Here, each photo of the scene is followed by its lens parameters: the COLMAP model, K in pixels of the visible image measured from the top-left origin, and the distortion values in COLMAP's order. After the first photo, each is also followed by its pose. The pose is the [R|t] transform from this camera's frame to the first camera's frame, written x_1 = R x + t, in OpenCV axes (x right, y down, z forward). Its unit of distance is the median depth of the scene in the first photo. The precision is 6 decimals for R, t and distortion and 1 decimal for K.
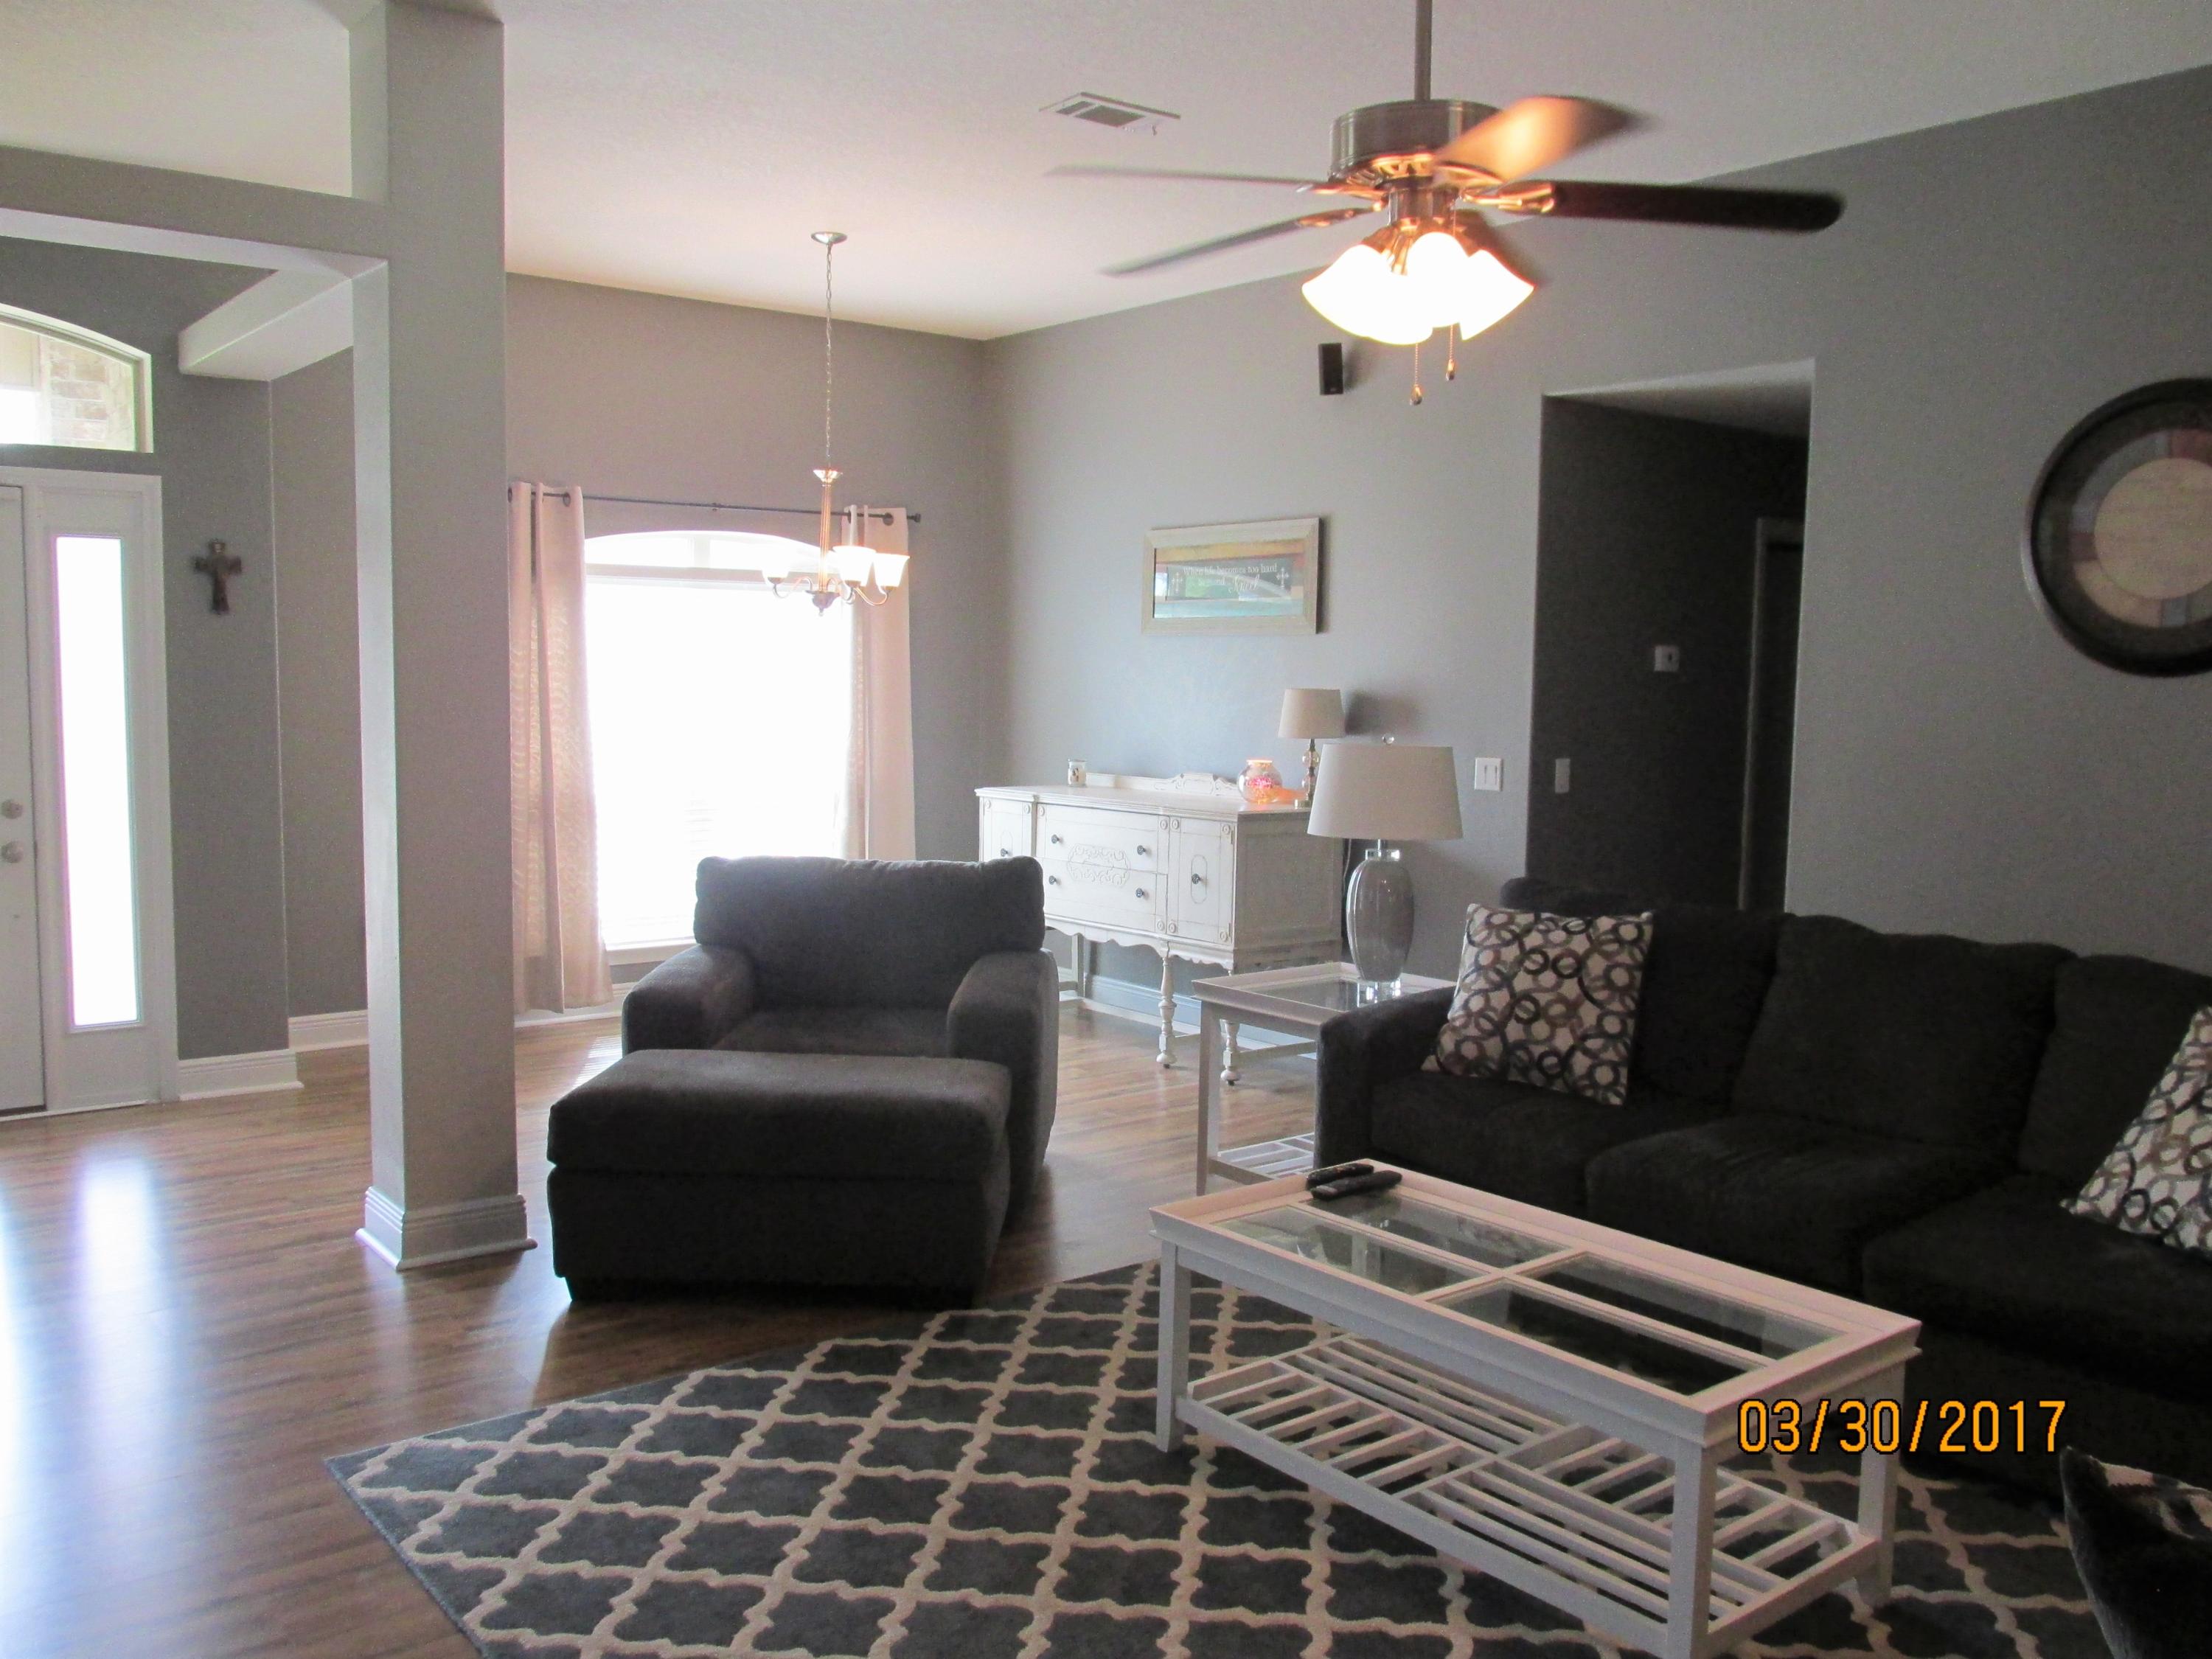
lens RADIAL K [[1827.4, 0, 1103.3], [0, 1827.4, 830.8], [0, 0, 1]] dist [-0.035275, 0.001252]
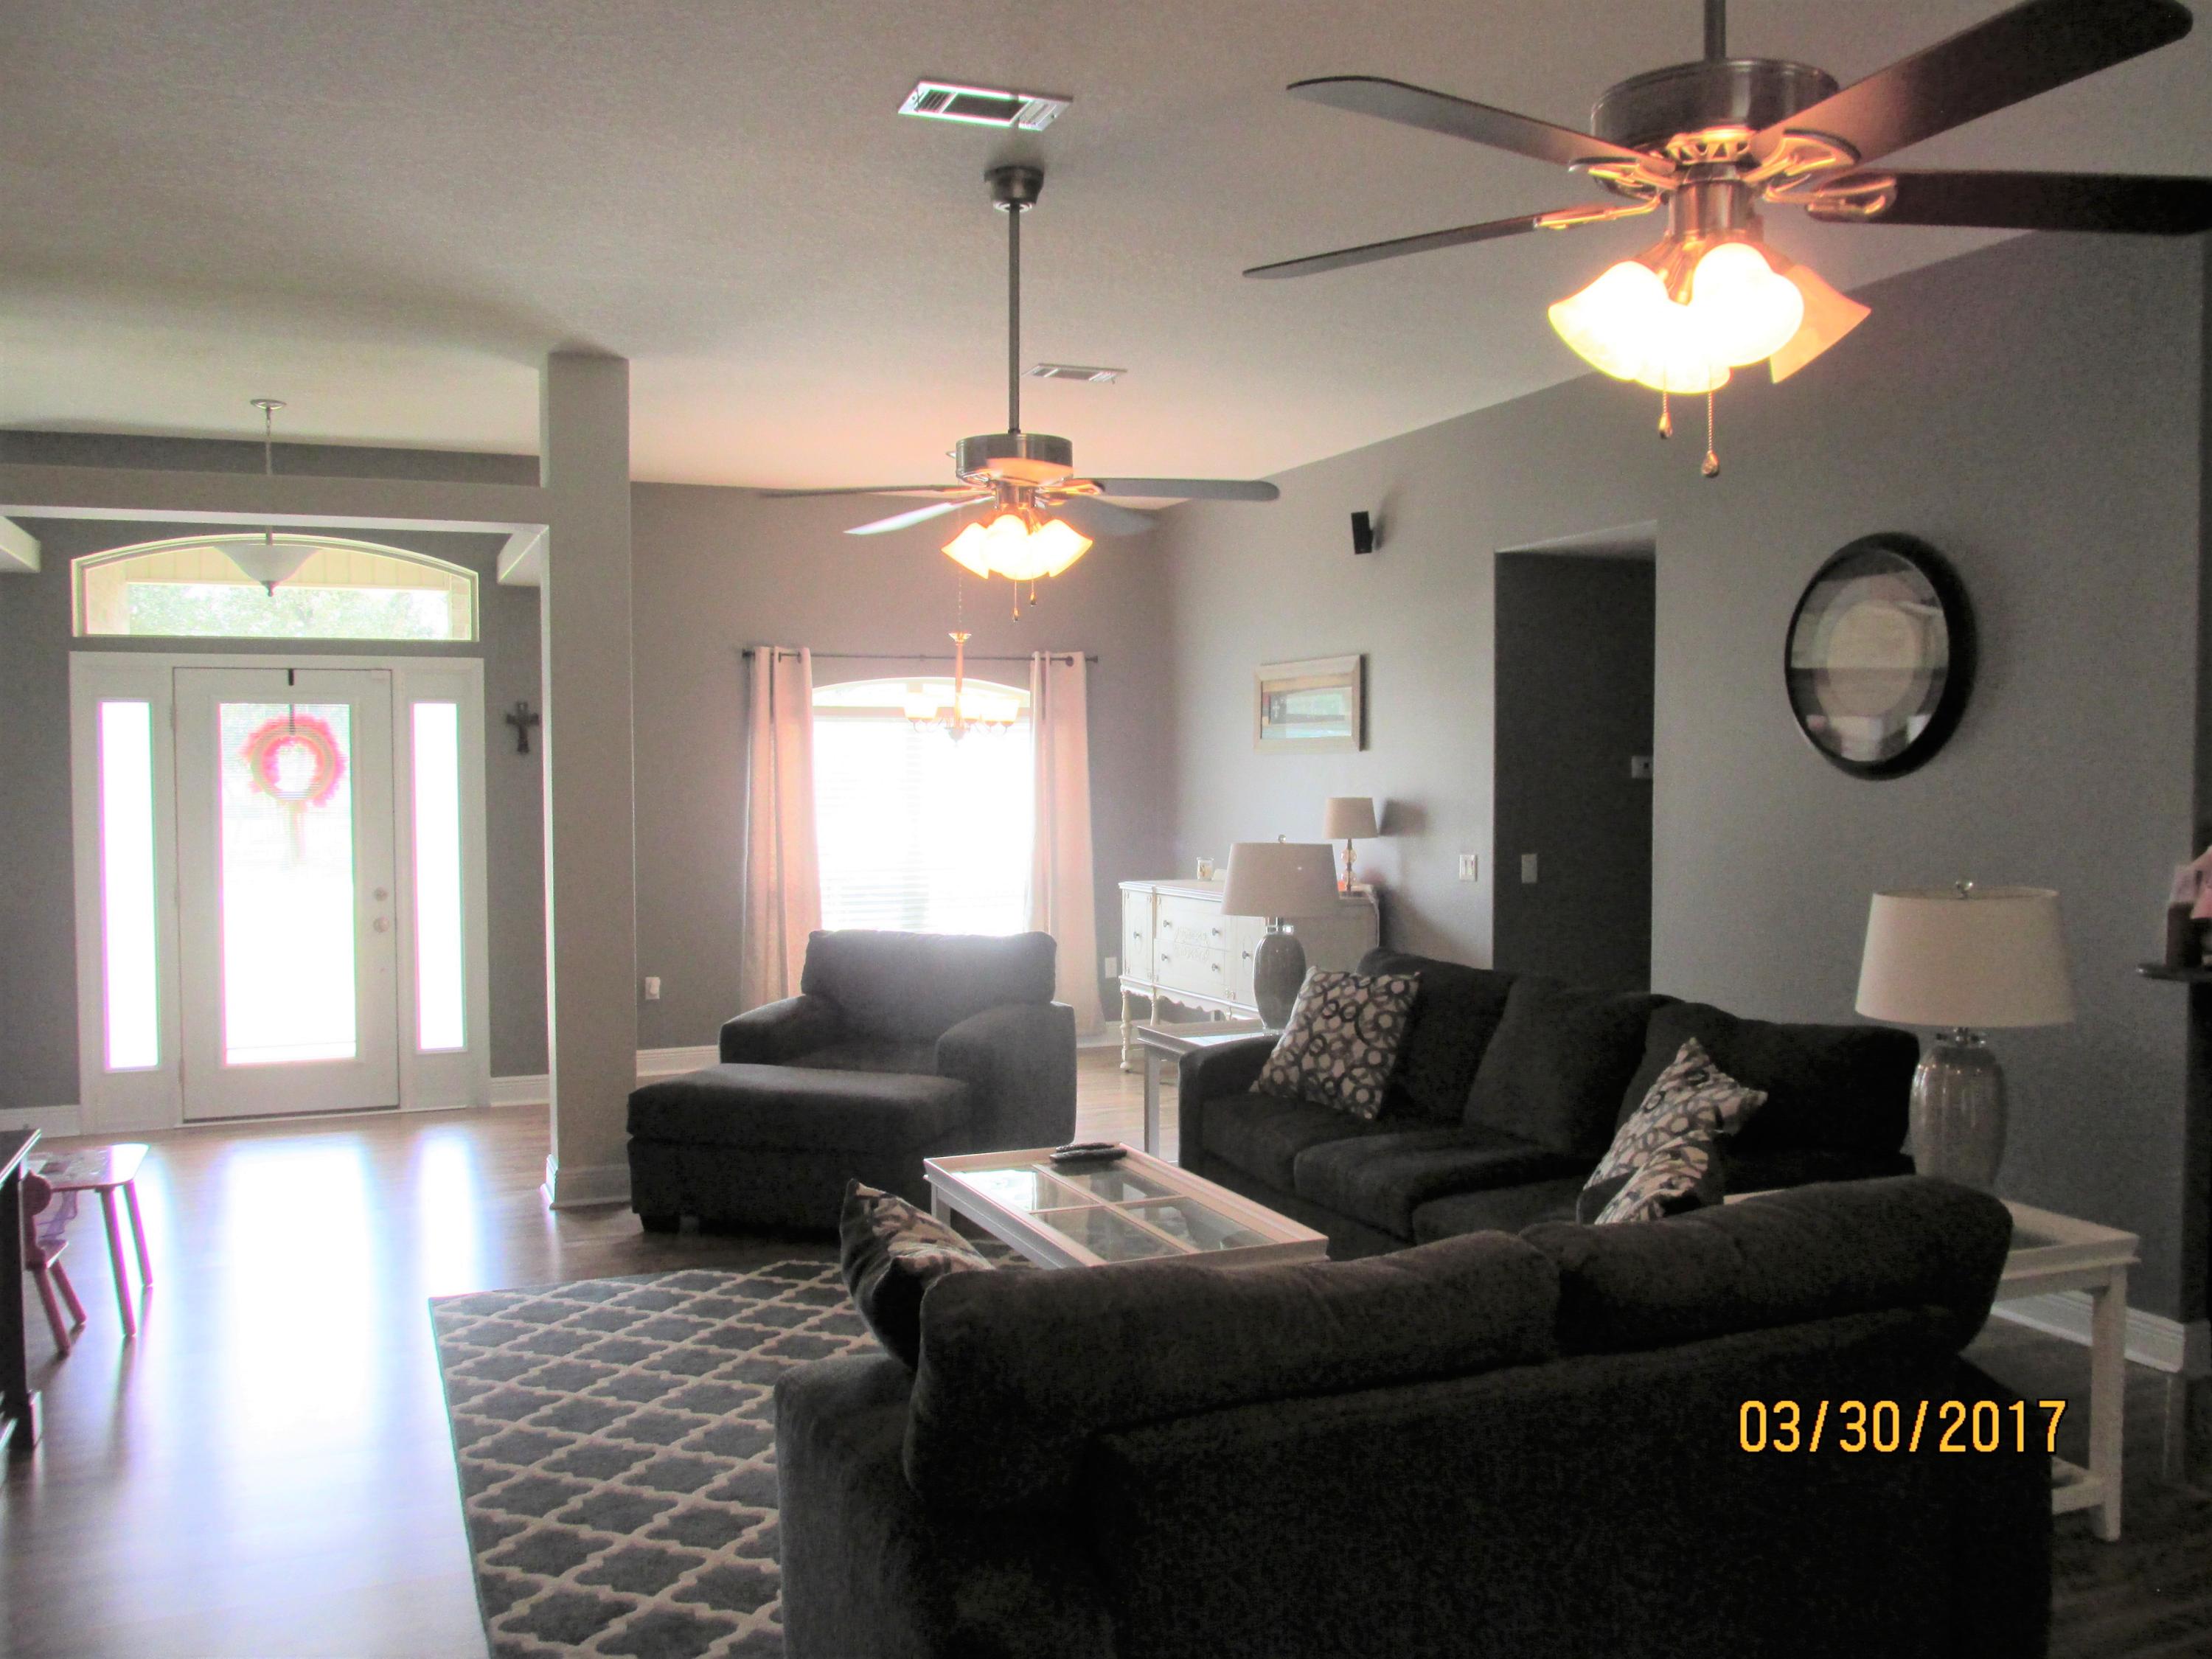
lens RADIAL K [[1827.4, 0, 1105.1], [0, 1827.4, 823.2], [0, 0, 1]] dist [-0.035275, 0.001252]
pose [[0.963086, -0.009681, -0.269019, 0.435776], [-0.006722, 0.998177, -0.059983, 0.018778], [0.269109, 0.059577, 0.961265, -0.300128]]
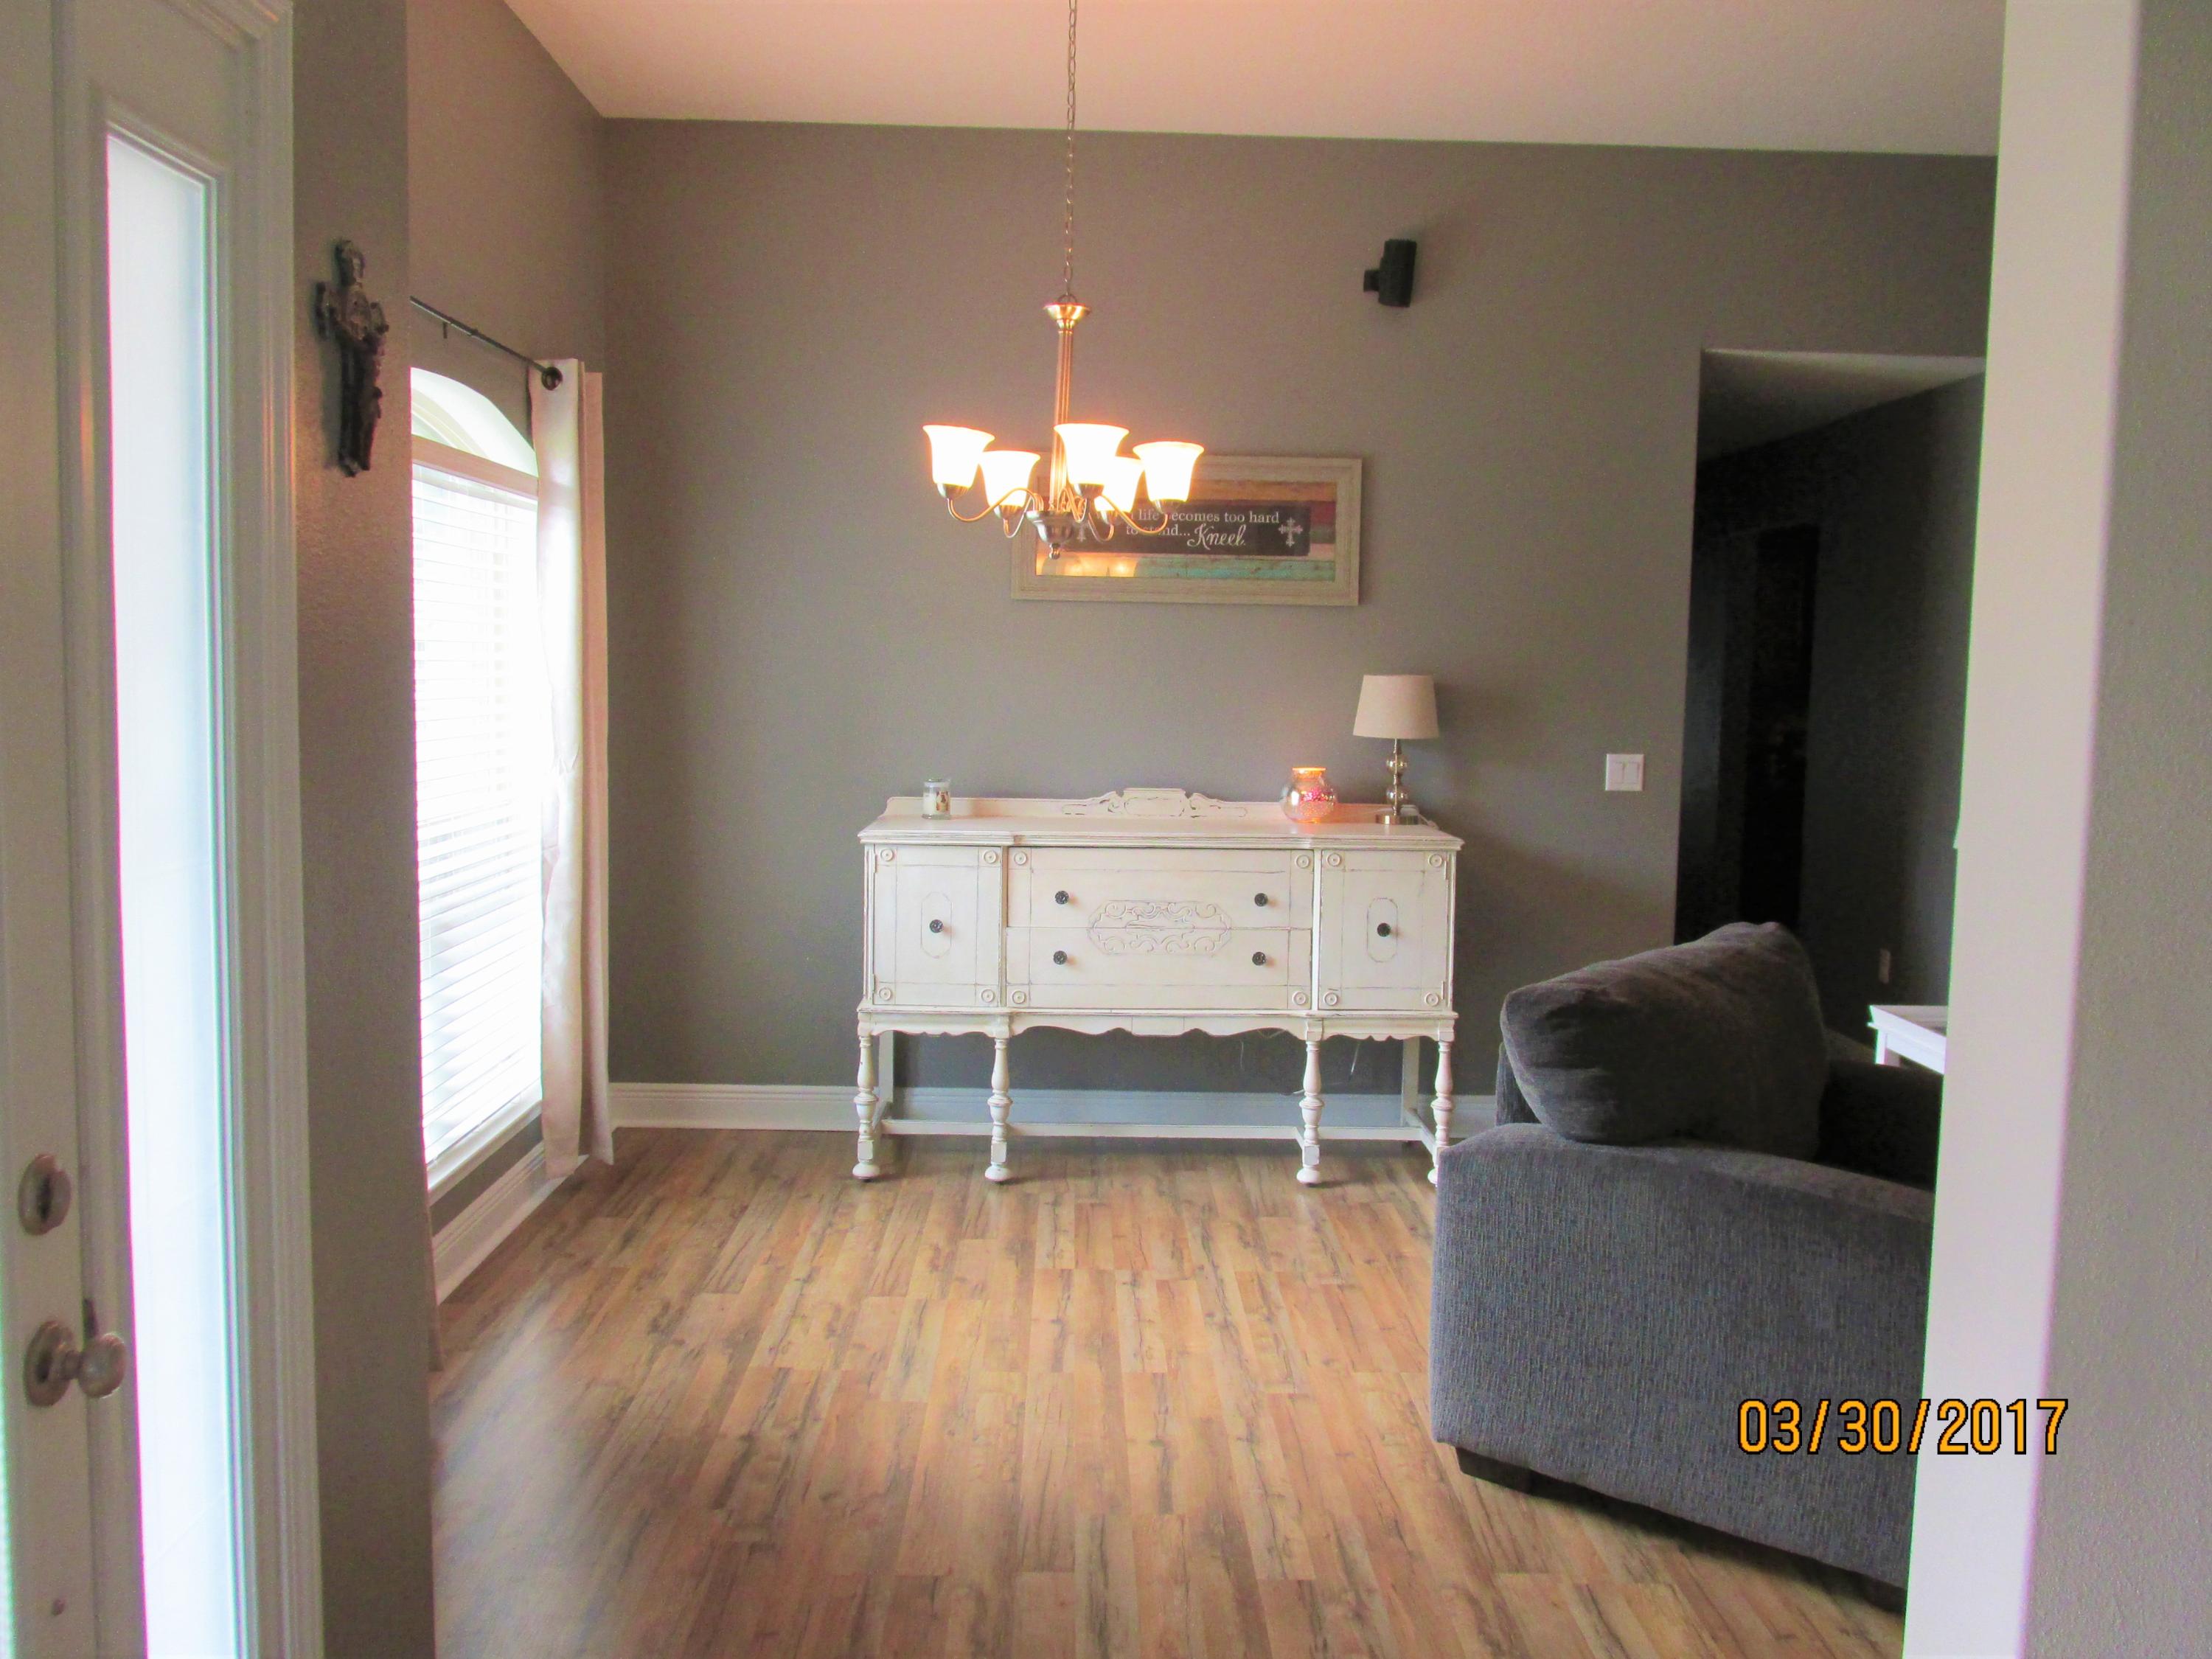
lens RADIAL K [[1827.4, 0, 1106.0], [0, 1827.4, 836.1], [0, 0, 1]] dist [-0.035275, 0.001252]
pose [[0.599947, -0.077176, 0.796309, -0.925052], [0.057584, 0.996920, 0.053235, -0.088705], [-0.797965, 0.013916, 0.602544, 0.960863]]
